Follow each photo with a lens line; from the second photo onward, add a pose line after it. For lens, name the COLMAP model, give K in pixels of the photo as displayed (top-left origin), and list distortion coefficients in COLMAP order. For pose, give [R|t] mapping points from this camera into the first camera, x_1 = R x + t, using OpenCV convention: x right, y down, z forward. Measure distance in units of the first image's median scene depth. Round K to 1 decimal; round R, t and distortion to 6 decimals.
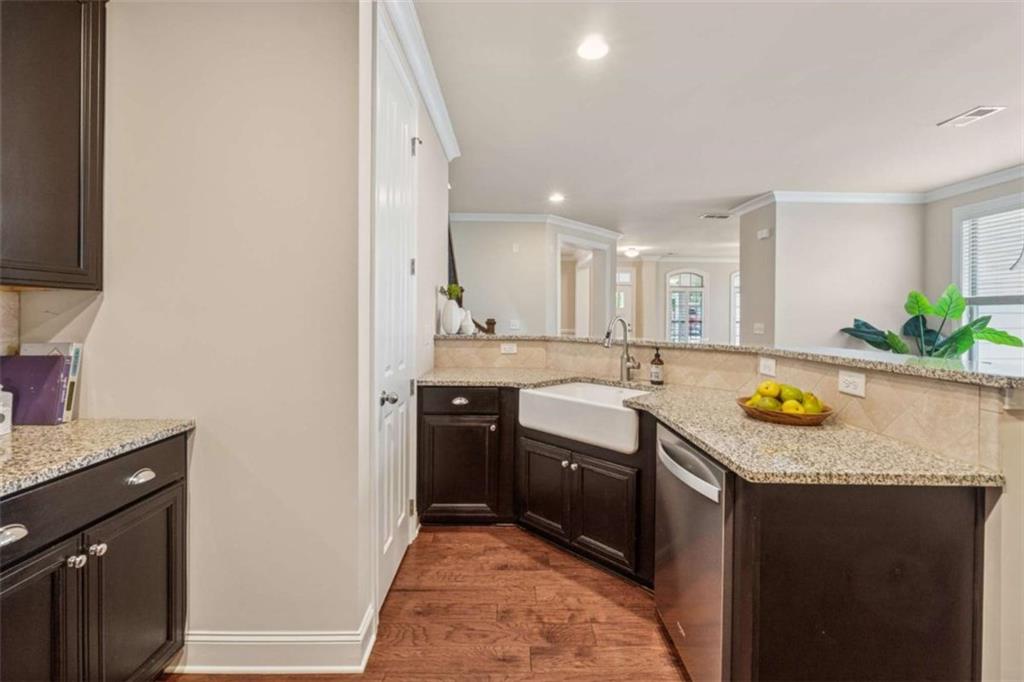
lens RADIAL K [[431.4, 0, 519.3], [0, 431.4, 316.3], [0, 0, 1]] dist [-0.005683, -0.000611]
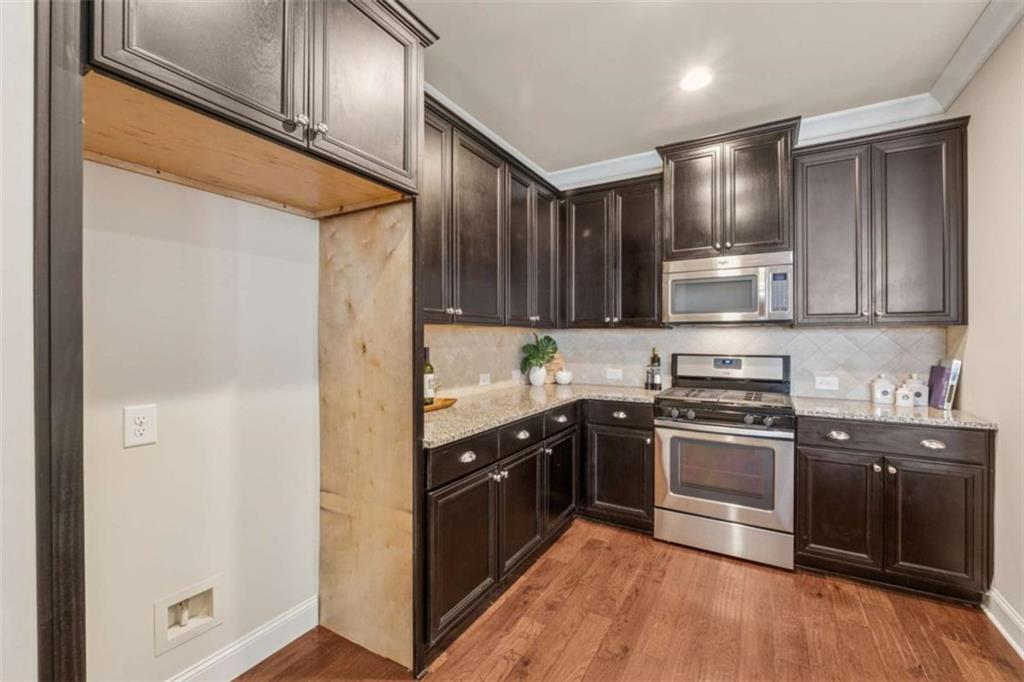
lens RADIAL K [[431.4, 0, 512.7], [0, 431.4, 341.7], [0, 0, 1]] dist [-0.005683, -0.000611]
pose [[-0.521691, -0.003531, -0.853127, 1.082714], [-0.008450, 0.999964, 0.001028, 0.009414], [0.853092, 0.007745, -0.521702, 0.437715]]
